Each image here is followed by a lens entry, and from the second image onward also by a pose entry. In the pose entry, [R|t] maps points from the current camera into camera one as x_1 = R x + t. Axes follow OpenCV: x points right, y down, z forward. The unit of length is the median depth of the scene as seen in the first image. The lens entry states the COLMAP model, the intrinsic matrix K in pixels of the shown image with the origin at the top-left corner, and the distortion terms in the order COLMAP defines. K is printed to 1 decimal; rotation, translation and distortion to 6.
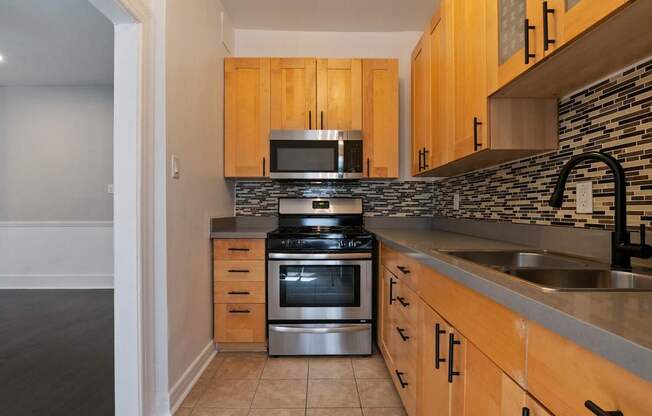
lens RADIAL K [[296.5, 0, 322.4], [0, 296.5, 211.7], [0, 0, 1]] dist [-0.015184, -0.004676]
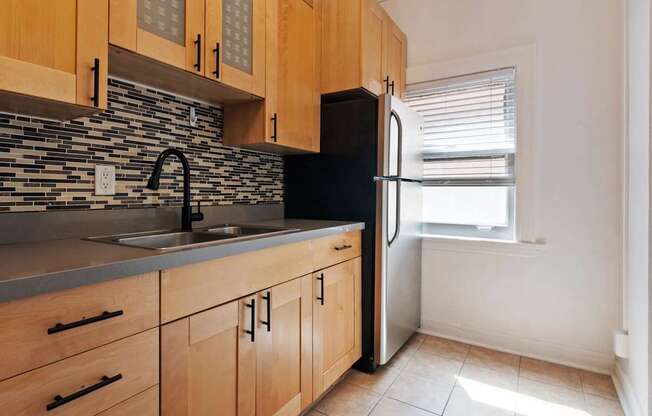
lens RADIAL K [[340.4, 0, 342.9], [0, 340.4, 196.9], [0, 0, 1]] dist [-0.010073, -0.001368]
pose [[-0.860854, -0.009427, 0.508764, -0.275016], [-0.002572, 0.999896, 0.014177, -0.004562], [-0.508845, 0.010896, -0.860789, 0.976236]]
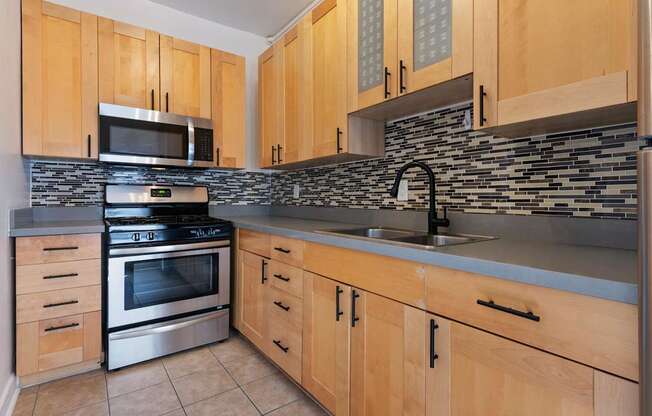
lens RADIAL K [[296.5, 0, 295.0], [0, 296.5, 199.8], [0, 0, 1]] dist [-0.015184, -0.004676]
pose [[0.838490, -0.001787, 0.544914, -0.250830], [0.002866, 0.999995, -0.001130, 0.000248], [-0.544910, 0.002510, 0.838491, 0.007417]]
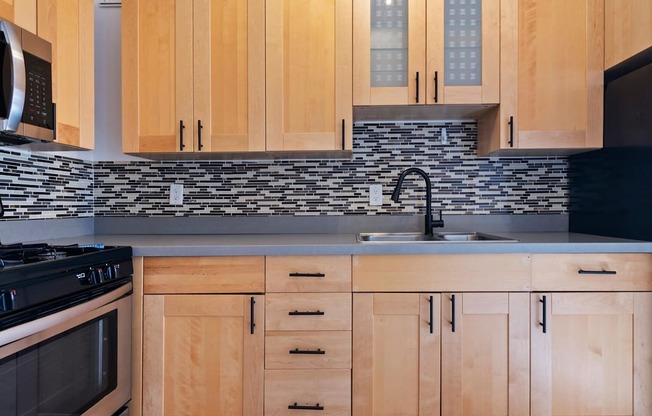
lens RADIAL K [[340.4, 0, 319.6], [0, 340.4, 213.3], [0, 0, 1]] dist [-0.010073, -0.001368]
pose [[0.063620, -0.026578, 0.997620, -0.532039], [0.014372, 0.999566, 0.025713, -0.001962], [-0.997871, 0.012702, 0.063974, 0.714053]]
